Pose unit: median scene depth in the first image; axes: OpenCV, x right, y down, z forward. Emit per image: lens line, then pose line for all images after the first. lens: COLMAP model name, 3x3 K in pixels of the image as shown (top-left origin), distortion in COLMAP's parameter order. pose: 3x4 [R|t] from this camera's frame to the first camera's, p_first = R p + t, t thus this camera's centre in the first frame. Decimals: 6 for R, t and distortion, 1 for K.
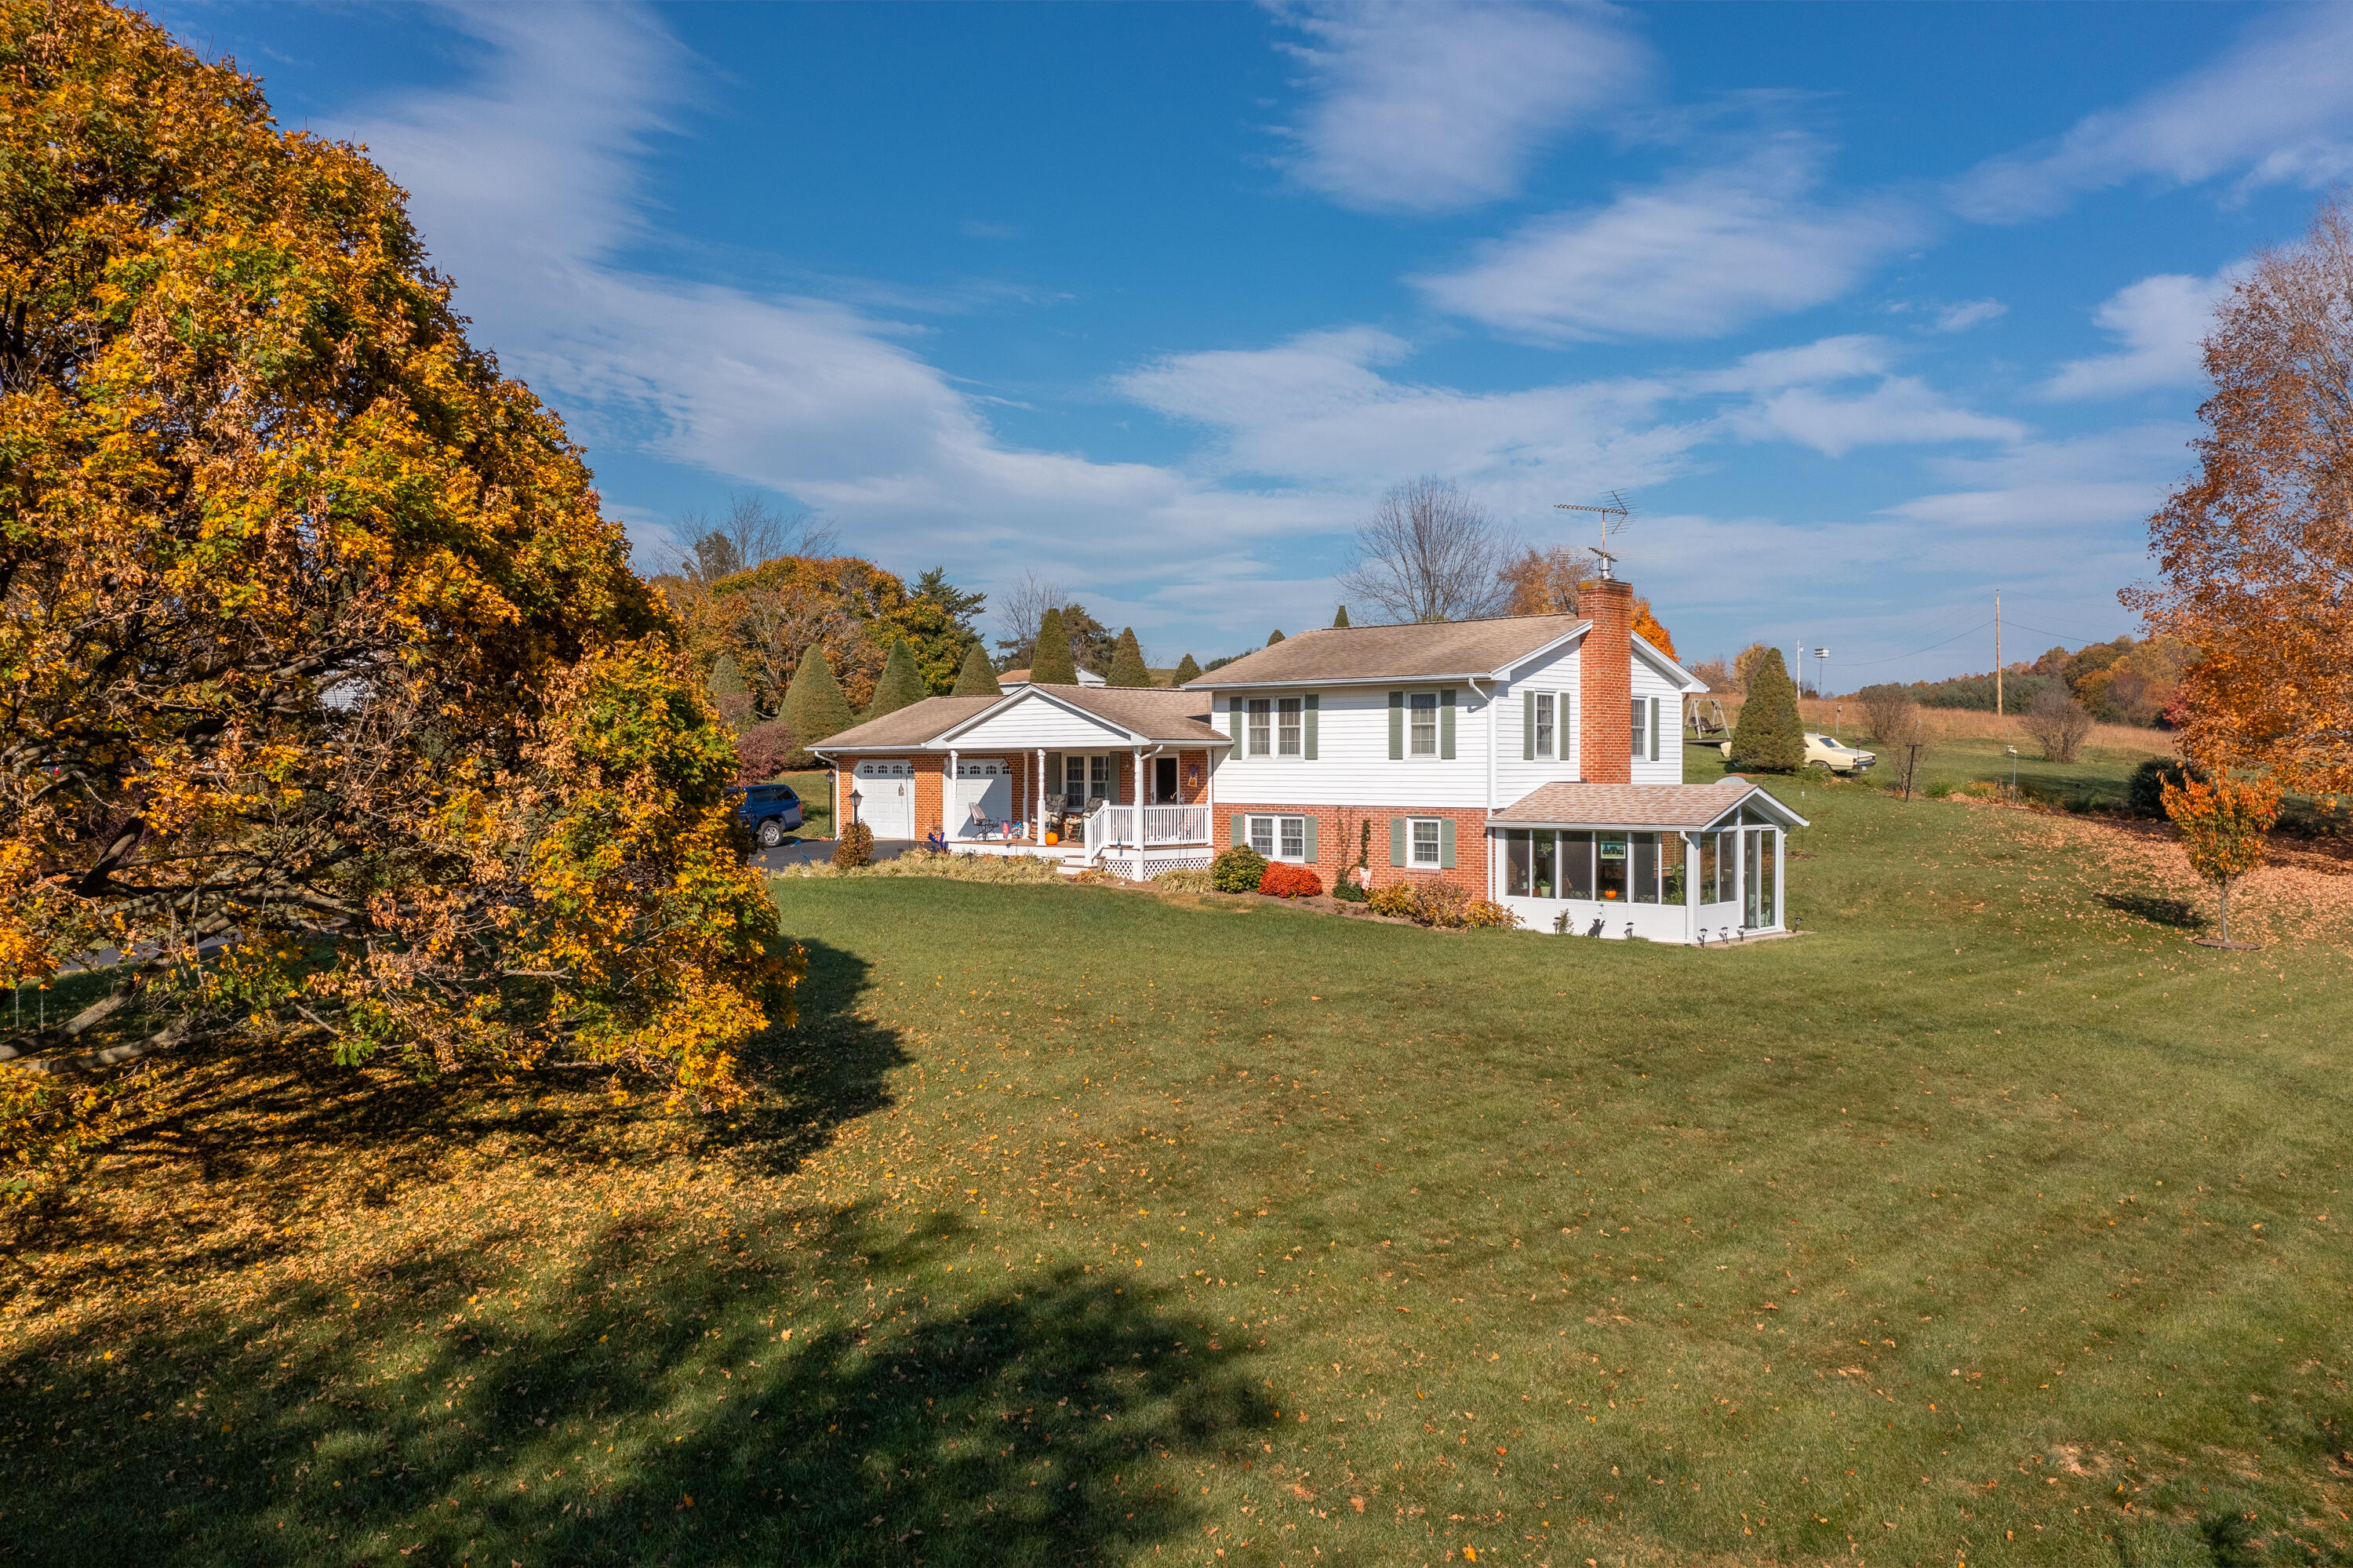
lens RADIAL K [[1925.9, 0, 1176.5], [0, 1925.9, 784.0], [0, 0, 1]] dist [-0.005840, -0.003499]
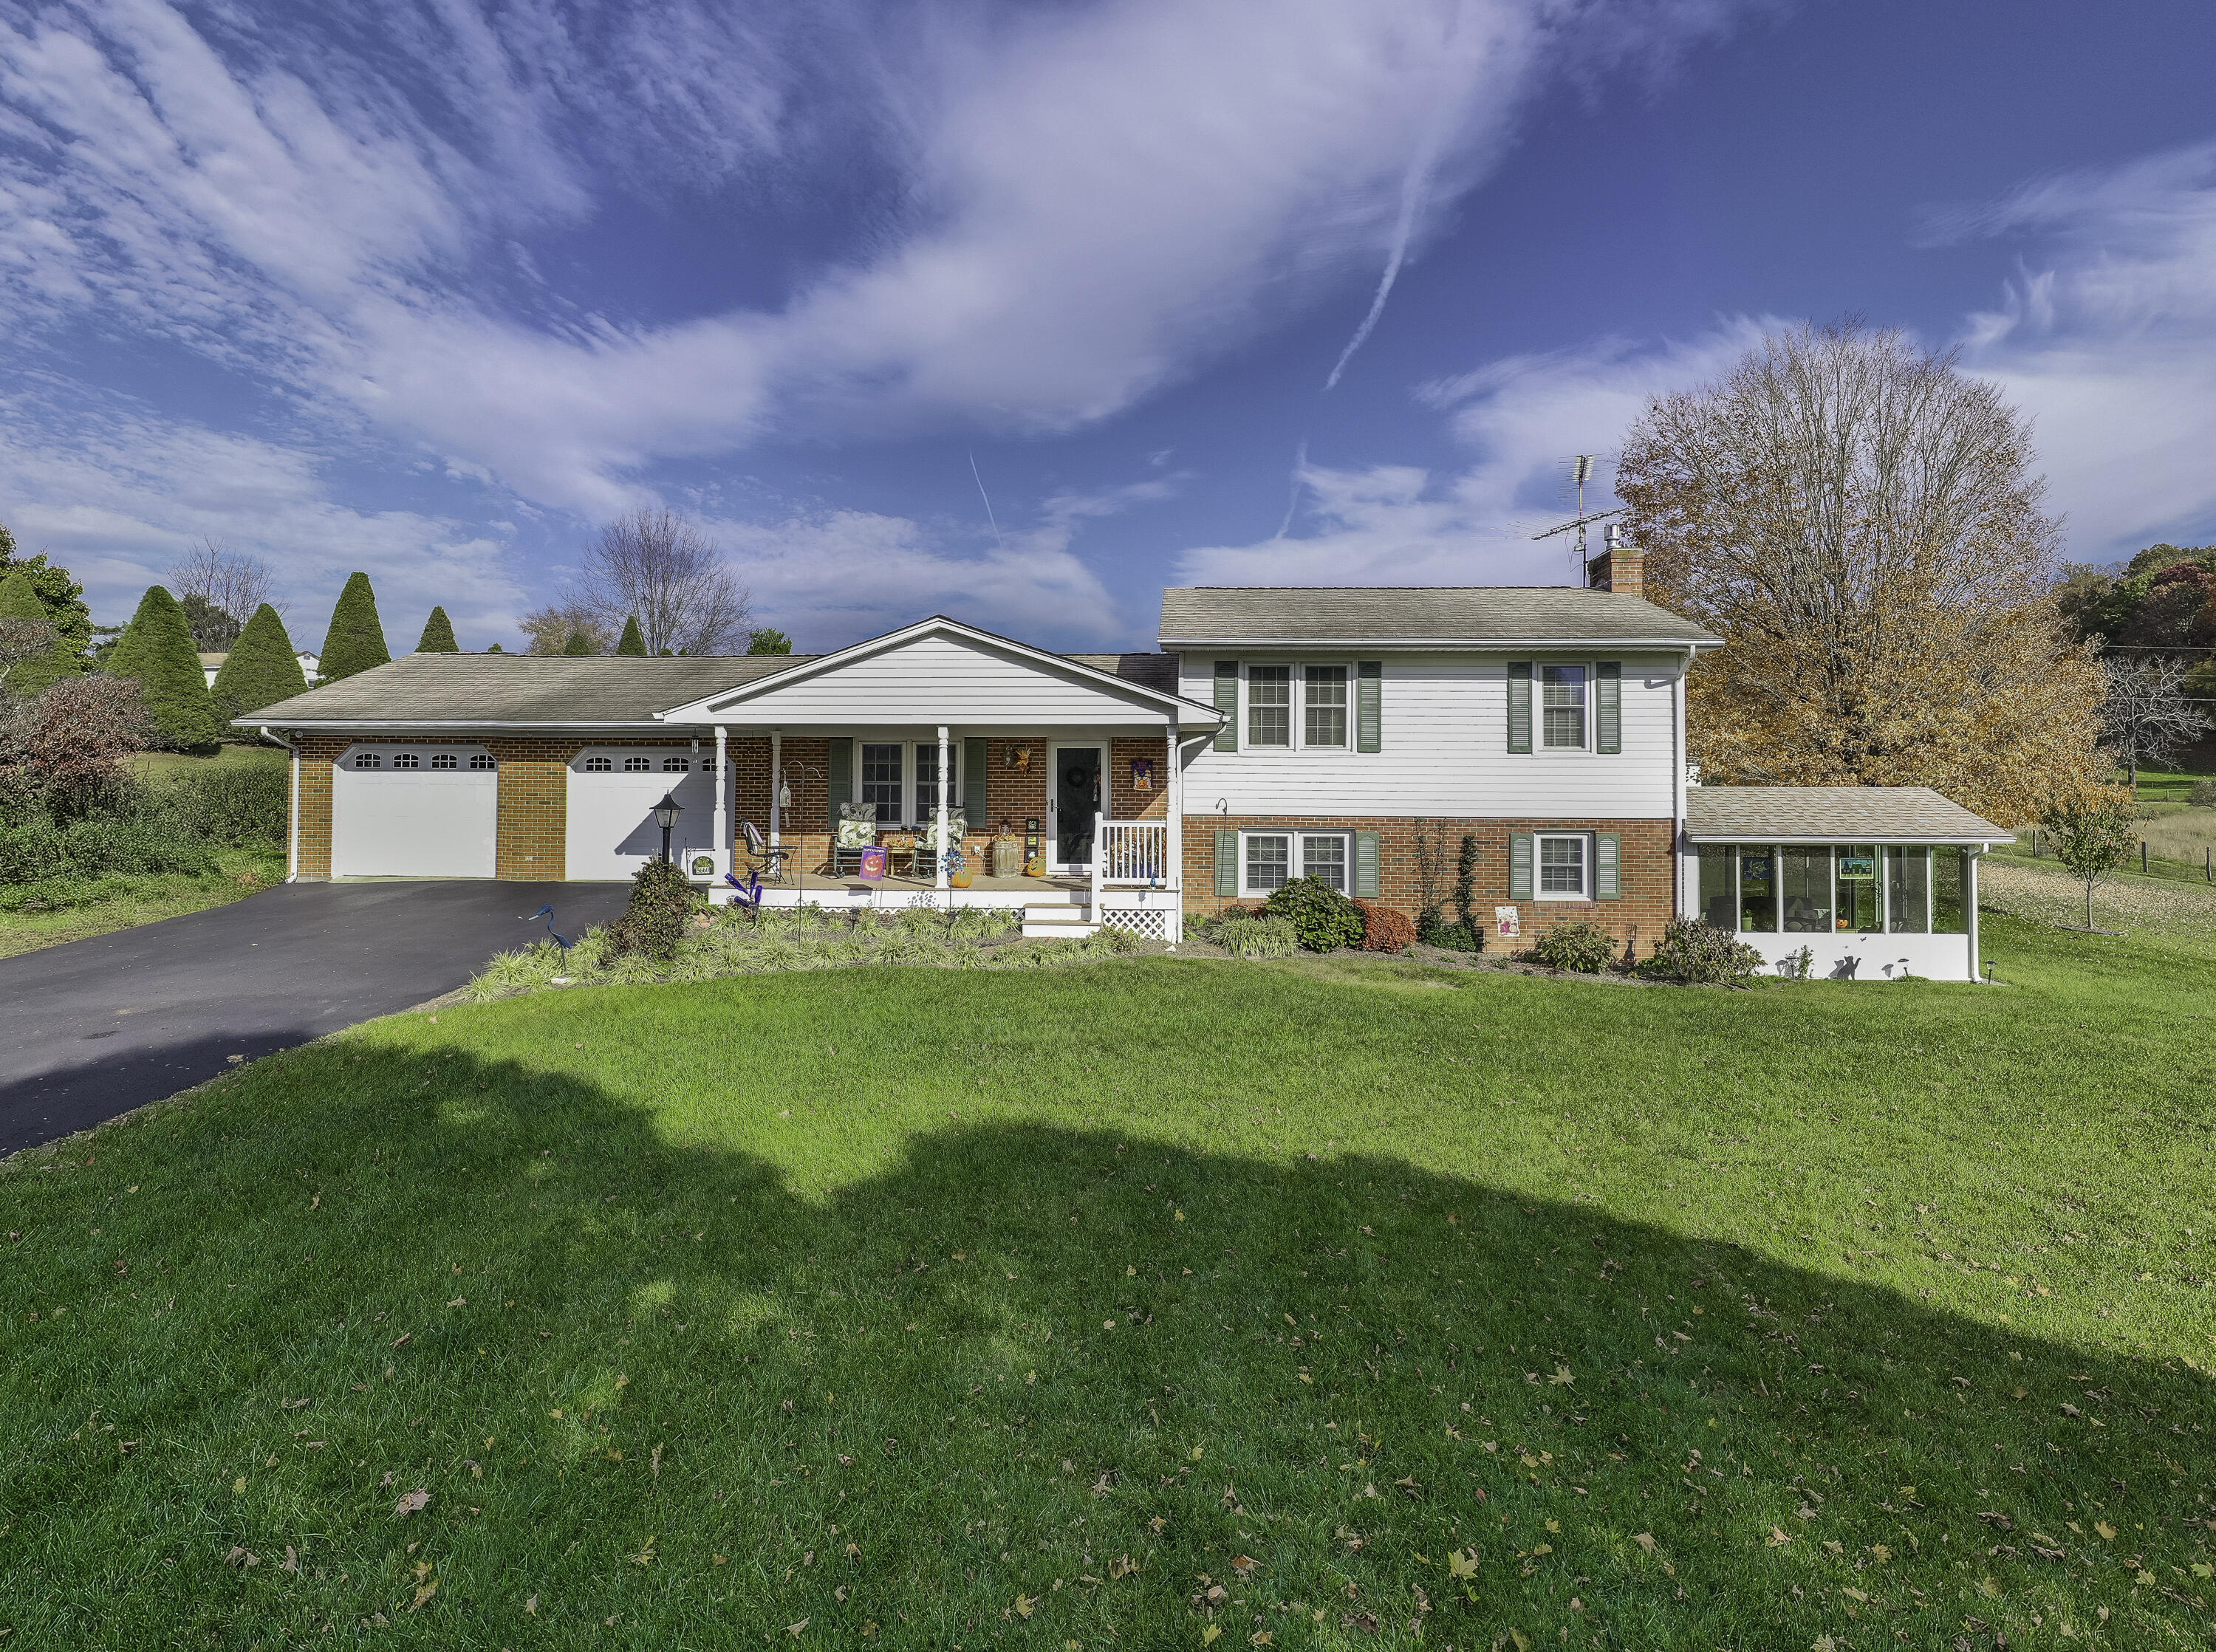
lens RADIAL K [[1263.7, 0, 1070.4], [0, 1263.7, 757.2], [0, 0, 1]] dist [-0.062751, 0.026162]
pose [[0.777639, 0.023050, 0.628289, -0.302632], [0.000667, 0.999297, -0.037487, 0.006684], [-0.628711, 0.029570, 0.777077, 0.707381]]
